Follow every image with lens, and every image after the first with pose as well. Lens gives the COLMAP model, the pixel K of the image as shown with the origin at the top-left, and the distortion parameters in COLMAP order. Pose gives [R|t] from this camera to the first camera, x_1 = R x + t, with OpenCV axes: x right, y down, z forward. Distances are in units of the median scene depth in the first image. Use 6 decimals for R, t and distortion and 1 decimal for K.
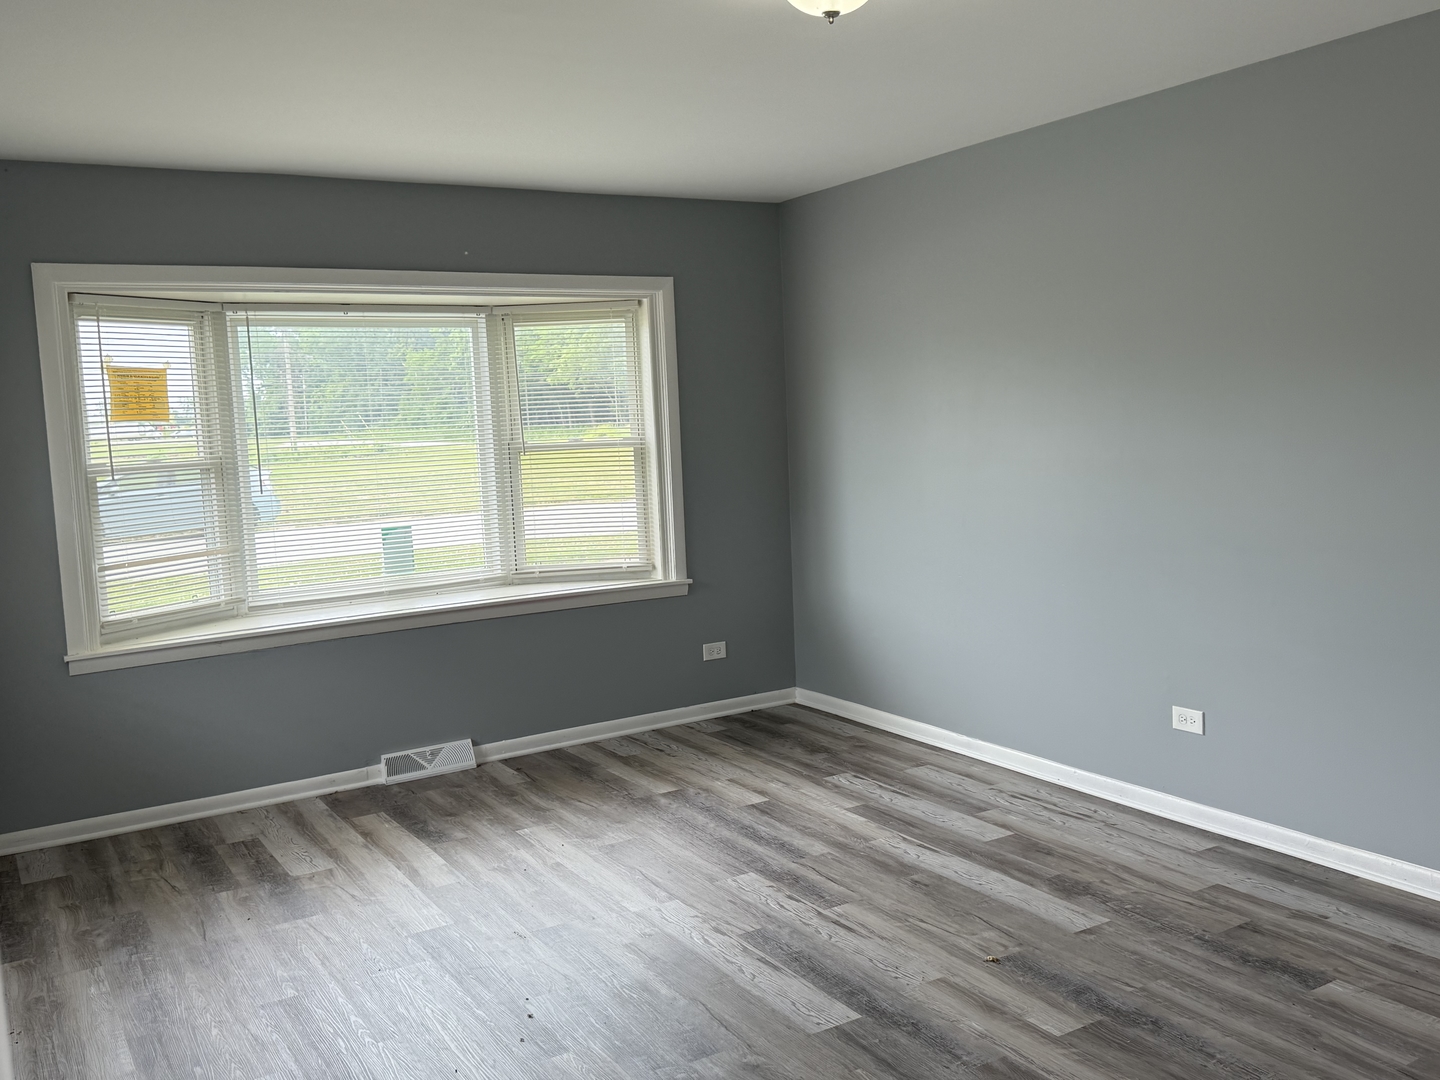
lens RADIAL K [[1283.3, 0, 720.0], [0, 1283.3, 540.0], [0, 0, 1]] dist [0.124111, -0.208737]
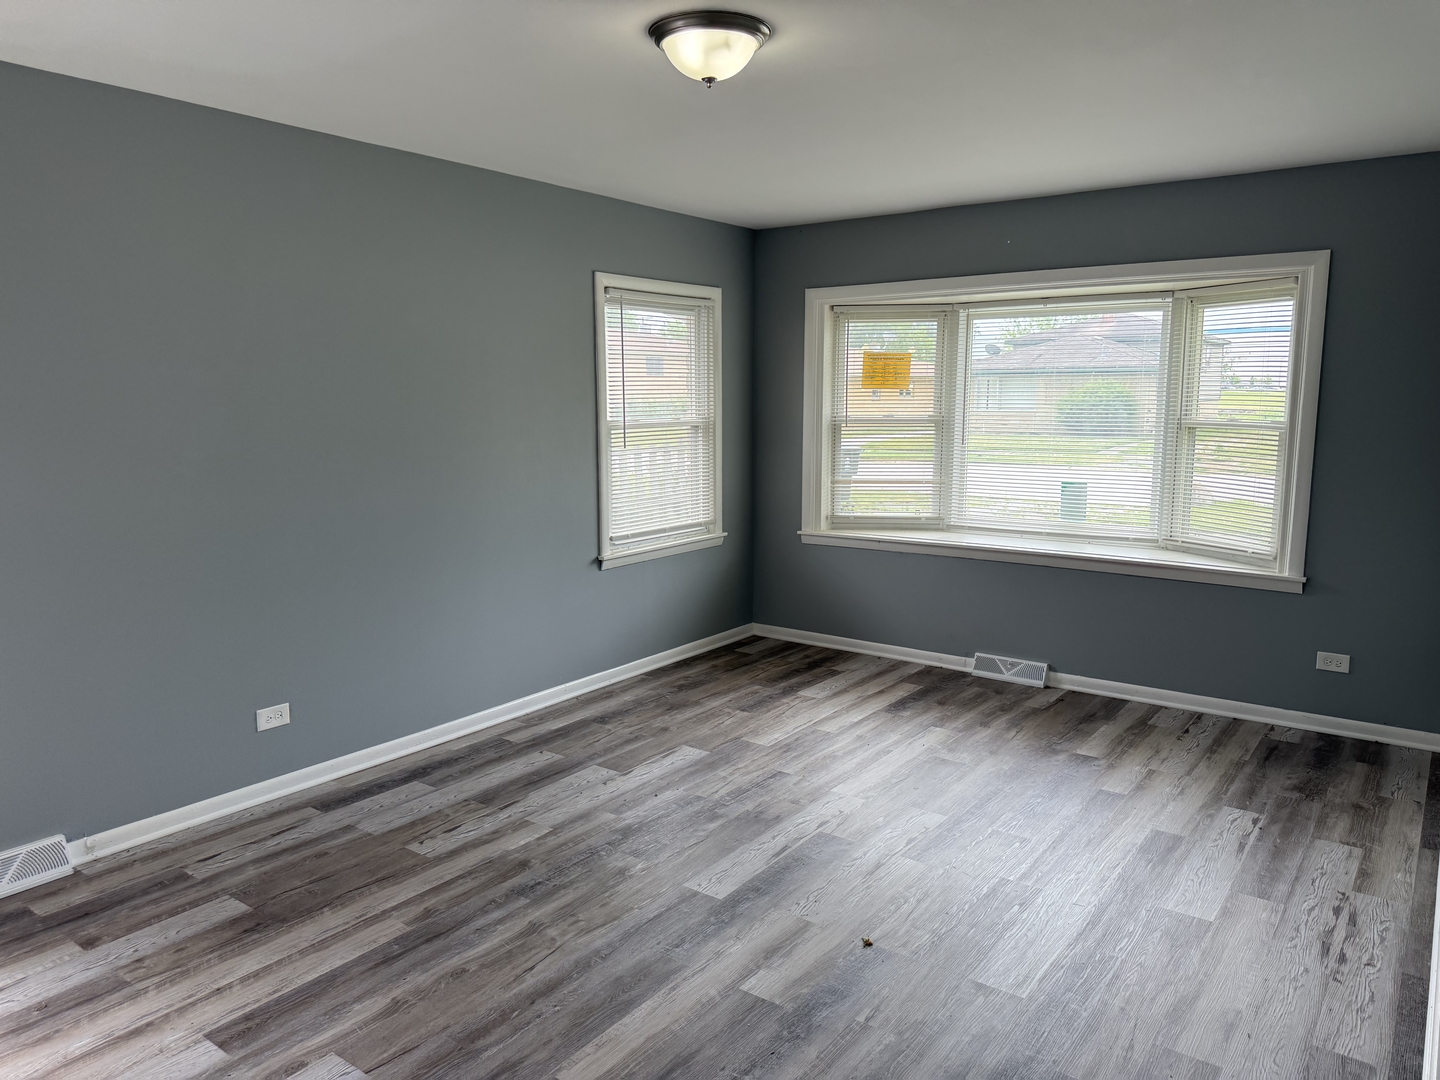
lens RADIAL K [[1020.5, 0, 720.0], [0, 1020.5, 540.0], [0, 0, 1]] dist [0.129801, -0.180459]
pose [[0.377636, 0.178654, -0.908556, 0.609423], [-0.108229, 0.983001, 0.148308, -0.076807], [0.919607, 0.042326, 0.390552, 0.382836]]
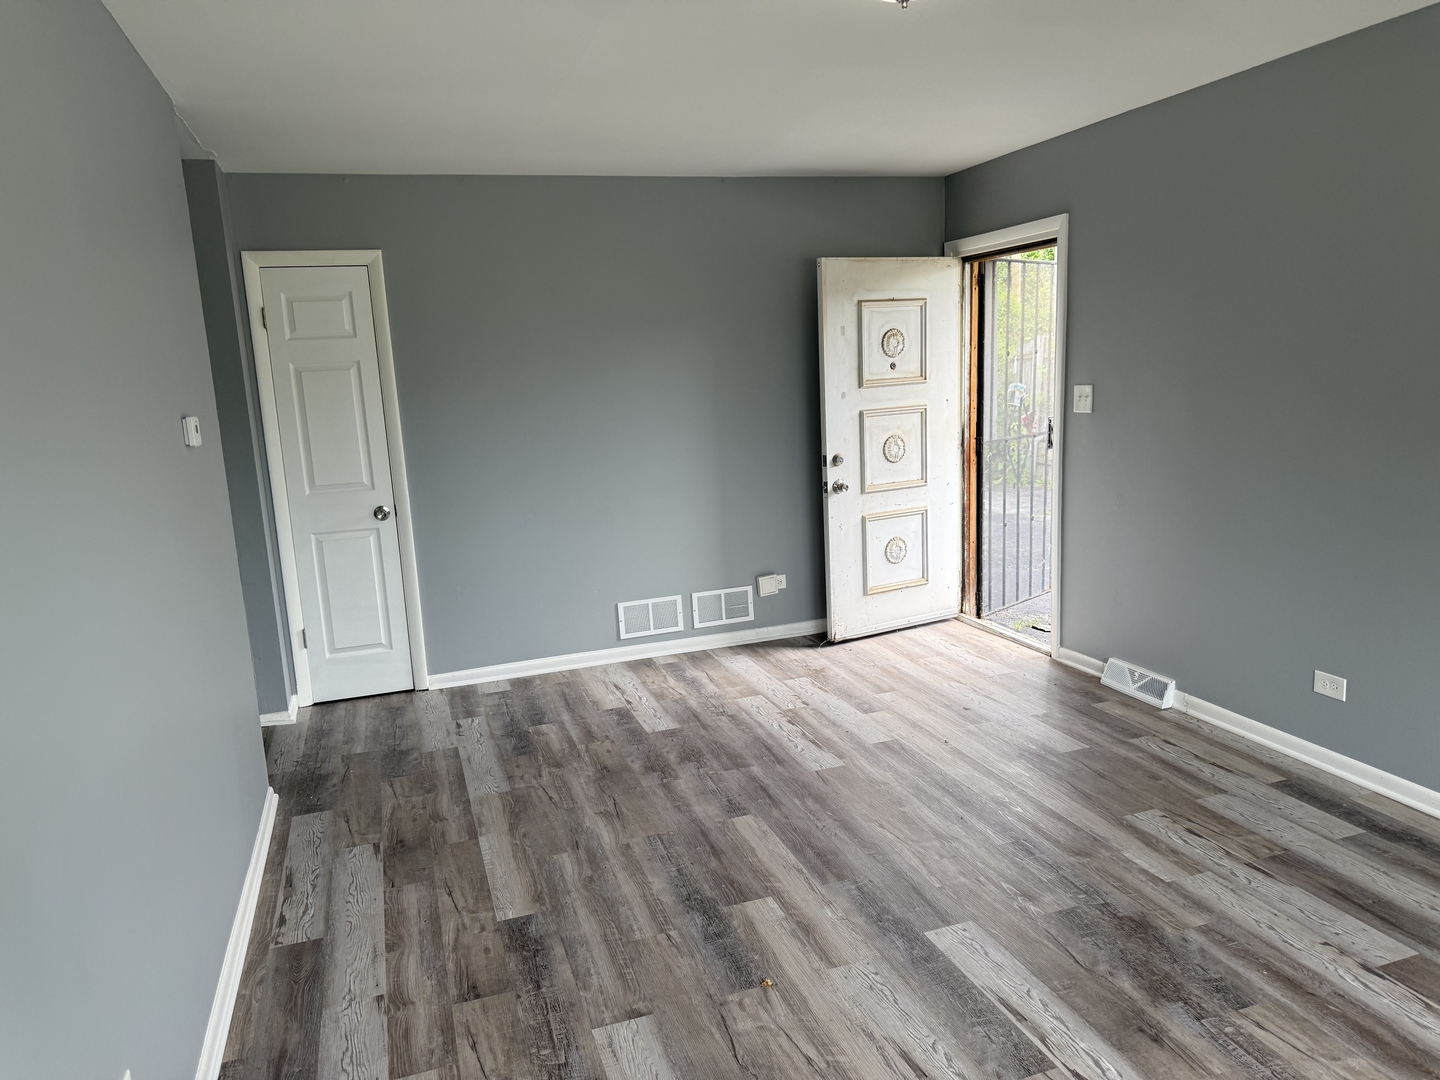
lens RADIAL K [[1020.5, 0, 720.0], [0, 1020.5, 540.0], [0, 0, 1]] dist [0.129801, -0.180459]
pose [[-0.971046, 0.053948, 0.232723, 0.034444], [0.114983, 0.959451, 0.257357, -0.130732], [-0.209403, 0.276664, -0.937874, 1.139523]]
